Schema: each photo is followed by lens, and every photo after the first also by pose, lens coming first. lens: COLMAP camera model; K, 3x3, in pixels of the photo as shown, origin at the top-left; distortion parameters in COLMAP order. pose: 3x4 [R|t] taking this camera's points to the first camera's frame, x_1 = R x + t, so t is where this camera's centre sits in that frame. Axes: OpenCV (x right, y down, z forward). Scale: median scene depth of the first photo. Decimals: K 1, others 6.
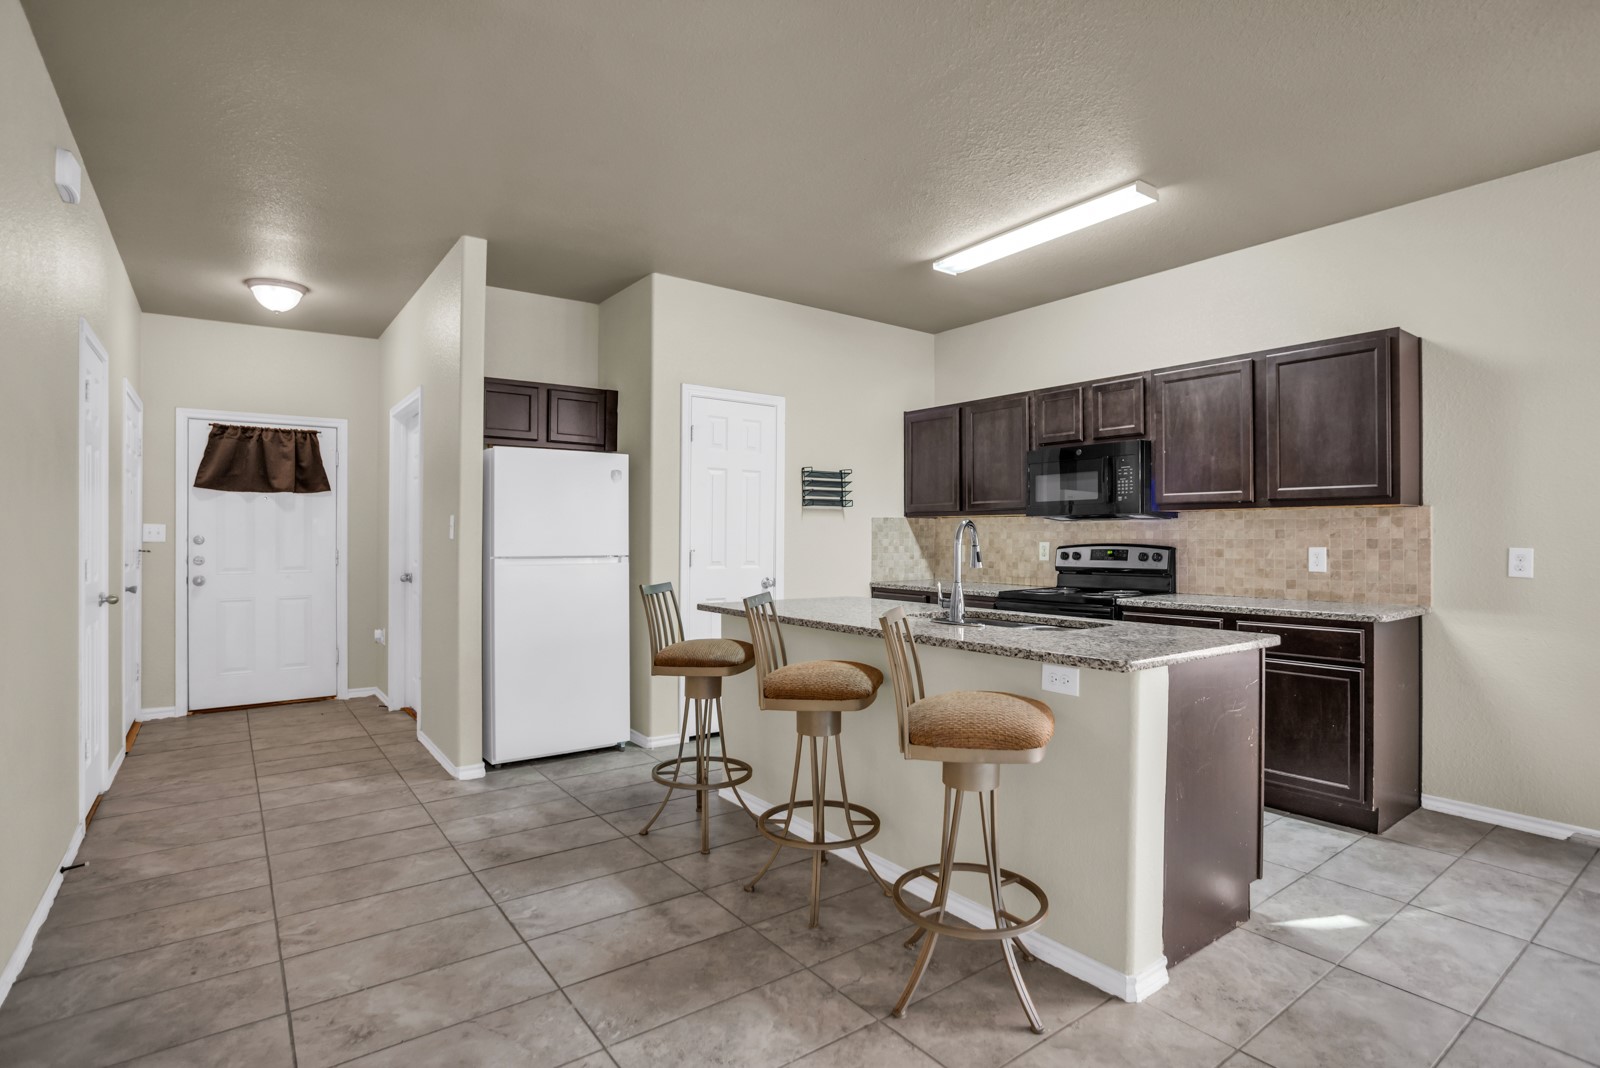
lens RADIAL K [[800.1, 0, 797.8], [0, 800.1, 523.9], [0, 0, 1]] dist [-0.044254, 0.007733]
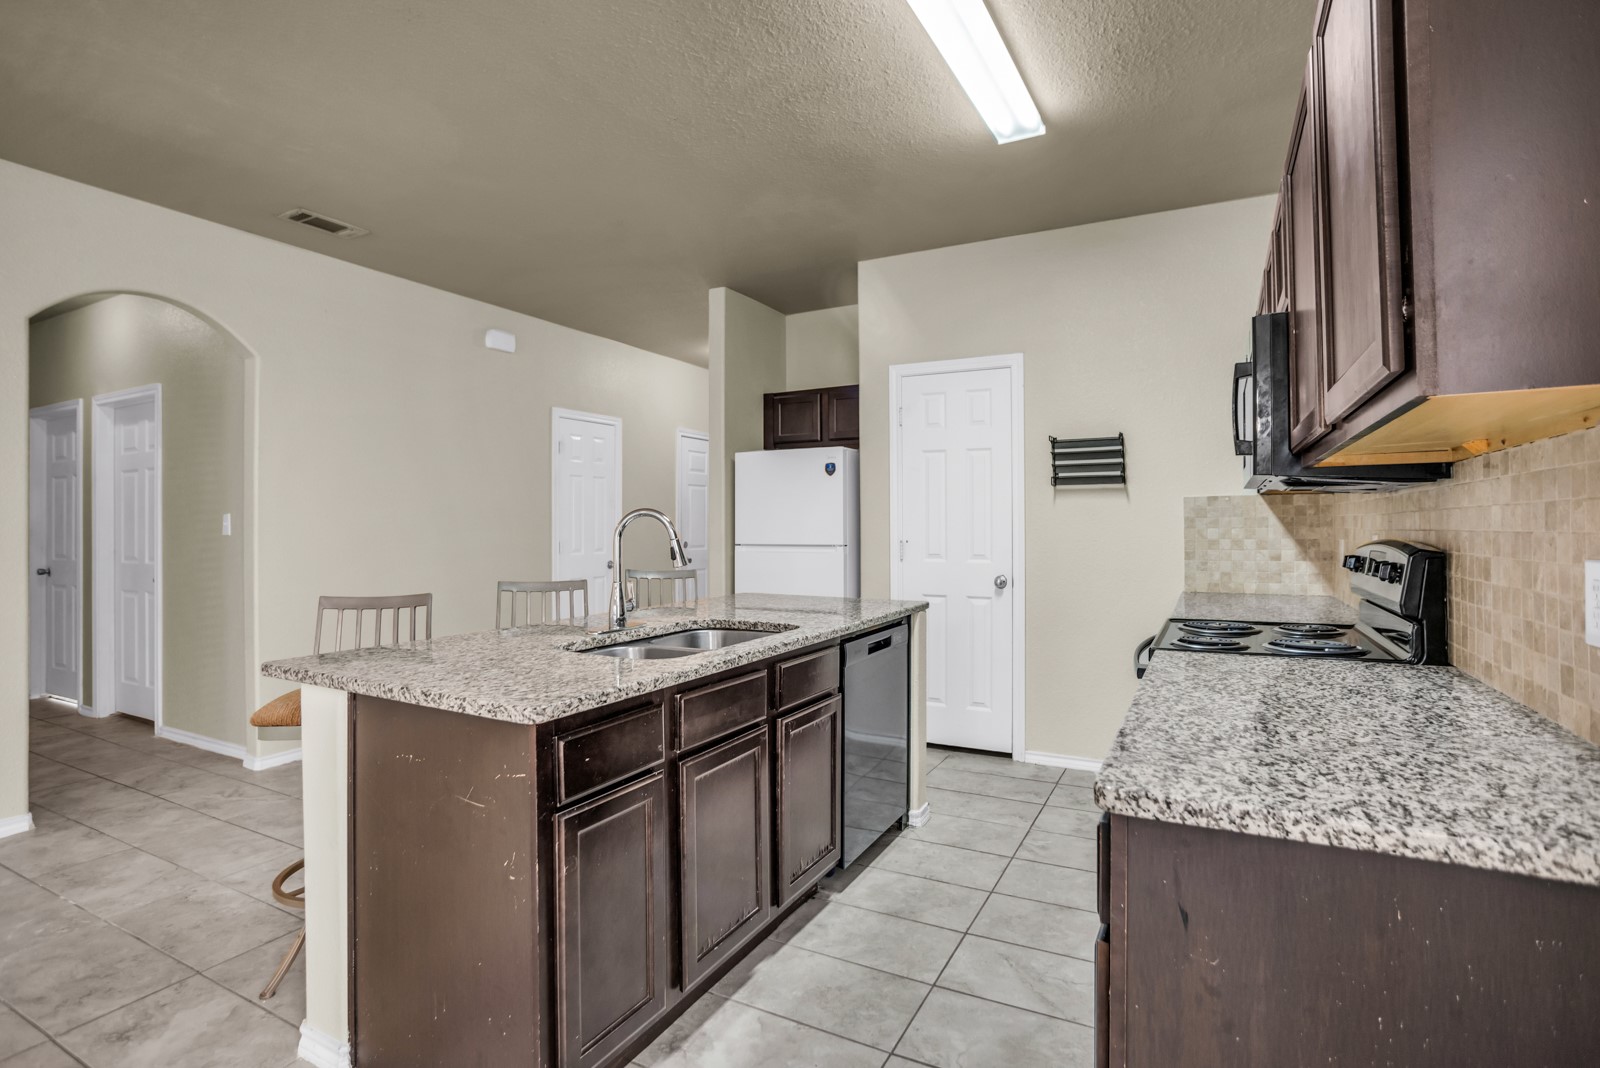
lens RADIAL K [[800.1, 0, 826.7], [0, 800.1, 521.0], [0, 0, 1]] dist [-0.044254, 0.007733]
pose [[0.449365, -0.008024, -0.893312, 0.598809], [0.021361, 0.999770, 0.001765, 0.005038], [0.893093, -0.019875, 0.449433, 0.455097]]
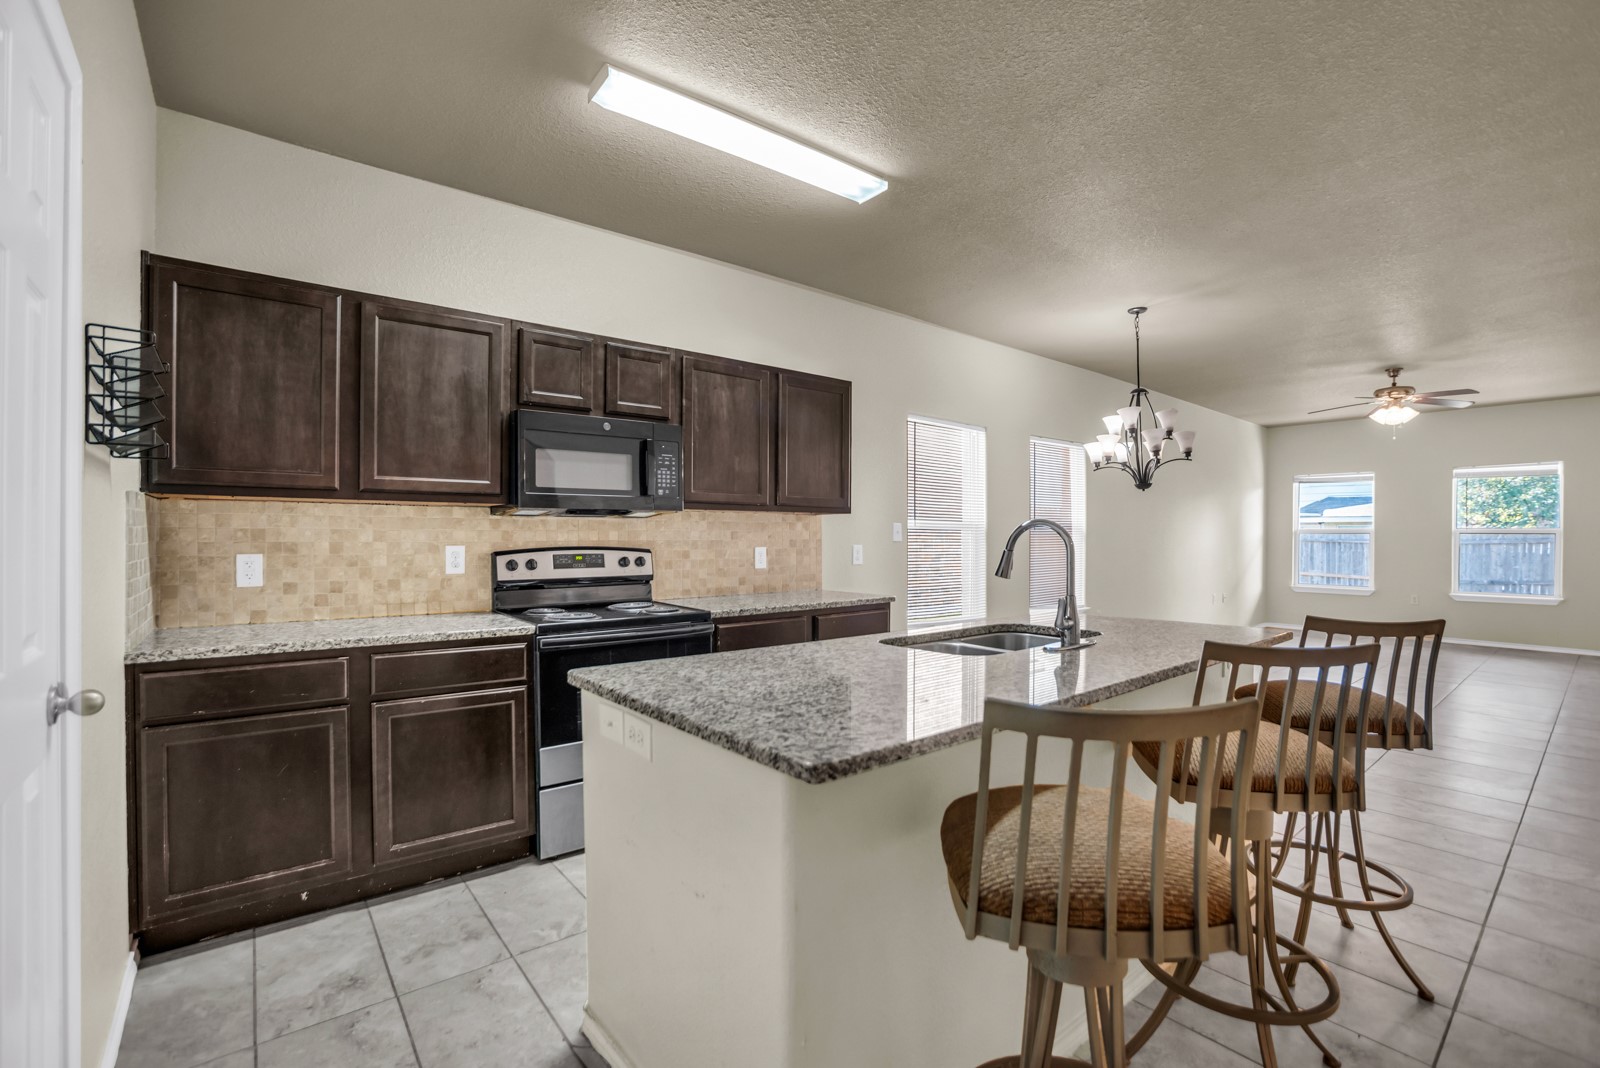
lens RADIAL K [[705.8, 0, 807.4], [0, 705.8, 533.0], [0, 0, 1]] dist [-0.061417, 0.016500]
pose [[-0.062806, 0.002102, 0.998024, -0.279234], [-0.019272, 0.999809, -0.003319, 0.008240], [-0.997840, -0.019443, -0.062754, 0.733814]]
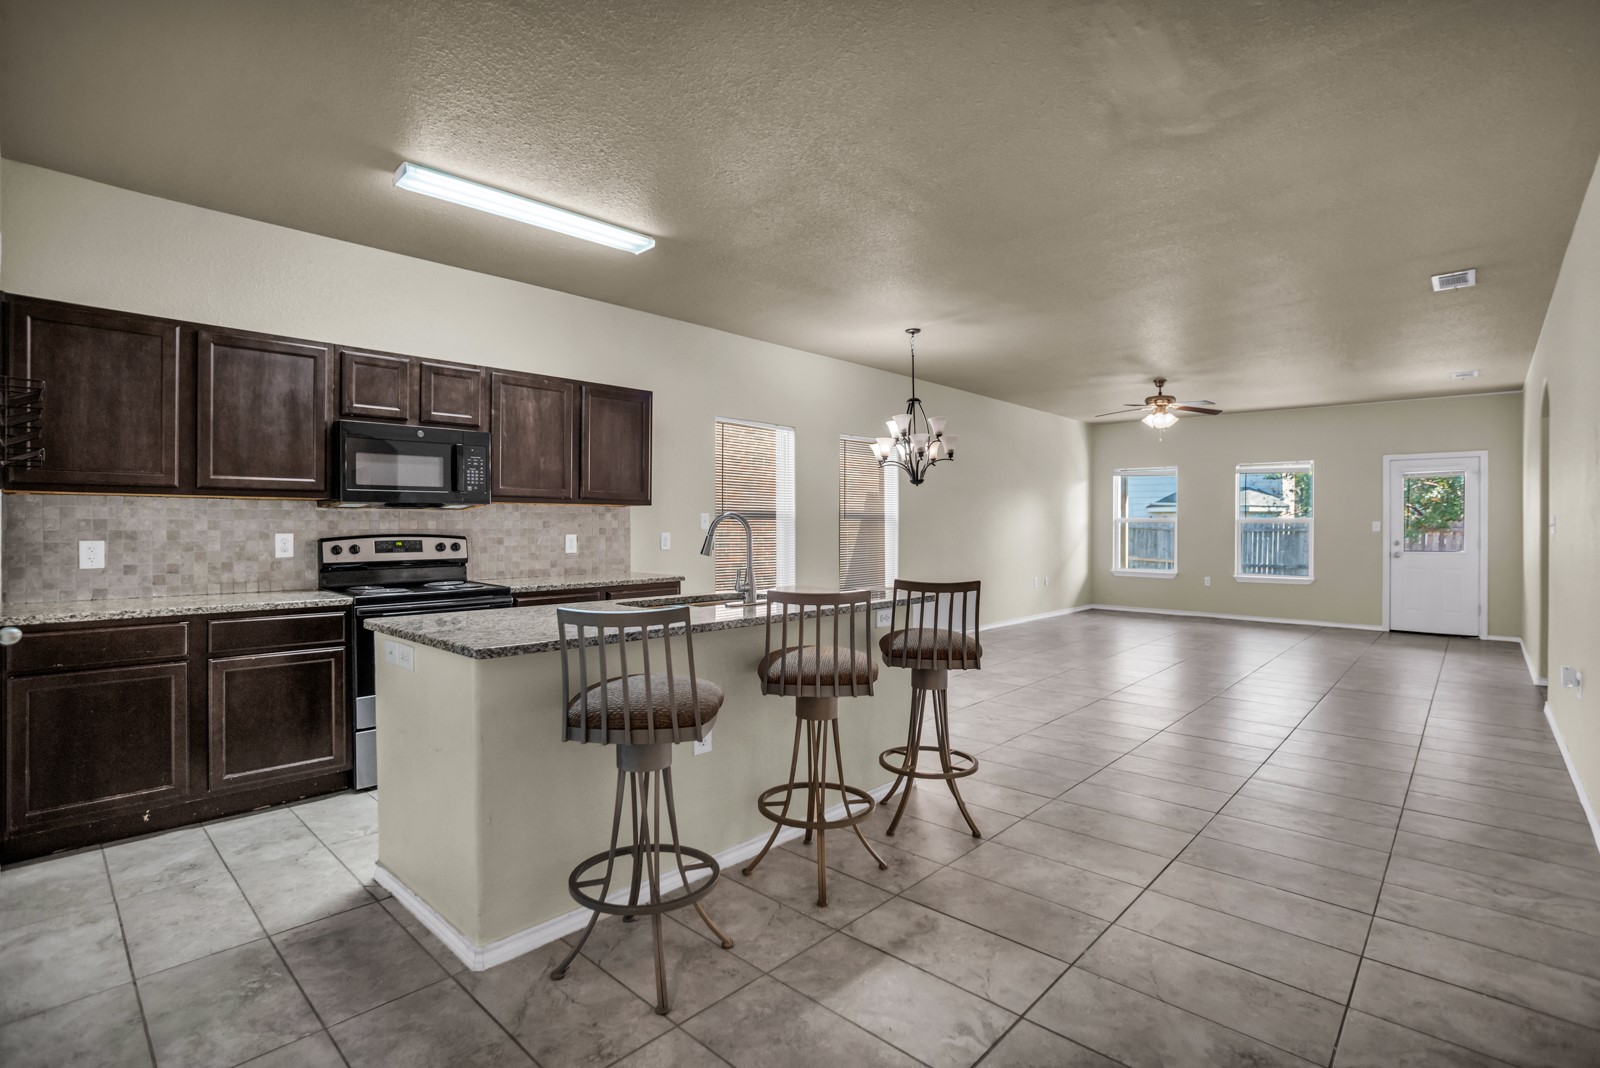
lens RADIAL K [[754.1, 0, 808.6], [0, 754.1, 520.3], [0, 0, 1]] dist [-0.047794, 0.015510]
pose [[-0.200858, 0.003839, 0.979613, -0.489913], [-0.018578, 0.999798, -0.007727, 0.005793], [-0.979444, -0.019751, -0.200746, 0.634556]]
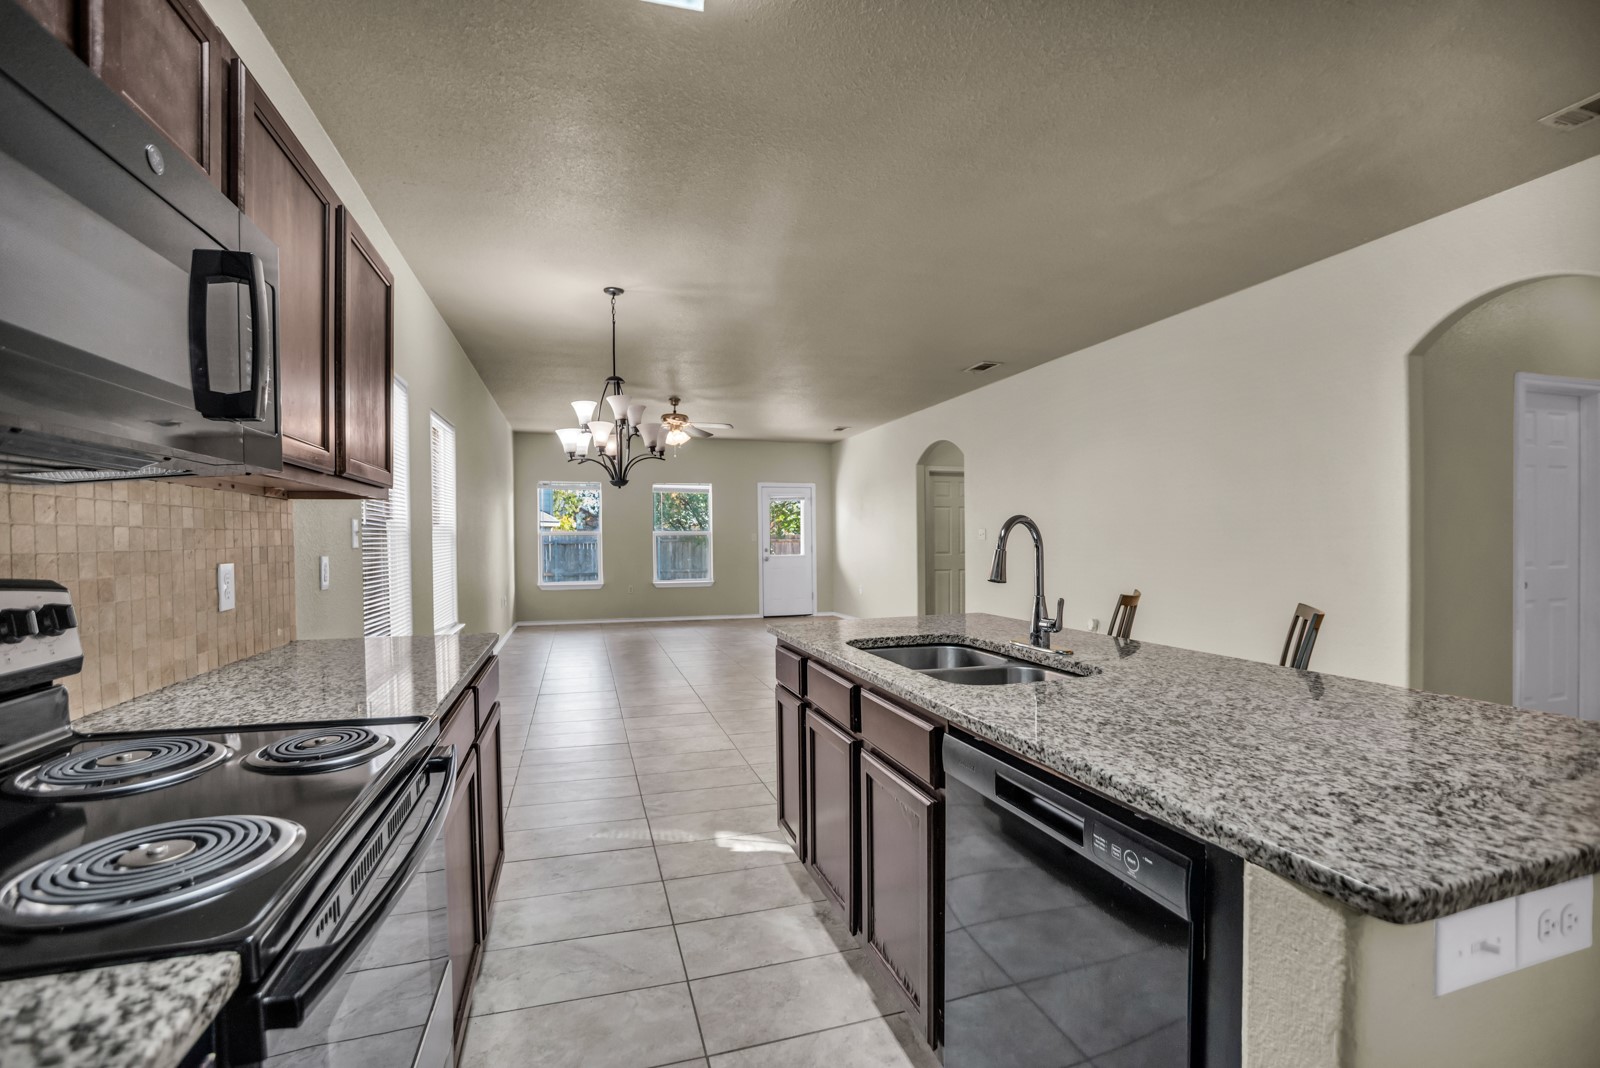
lens RADIAL K [[705.8, 0, 791.6], [0, 705.8, 543.0], [0, 0, 1]] dist [-0.061417, 0.016500]
pose [[-0.943779, 0.005191, 0.330535, 0.109246], [0.003210, 0.999973, -0.006538, 0.013676], [-0.330560, -0.005109, -0.943771, 0.963393]]
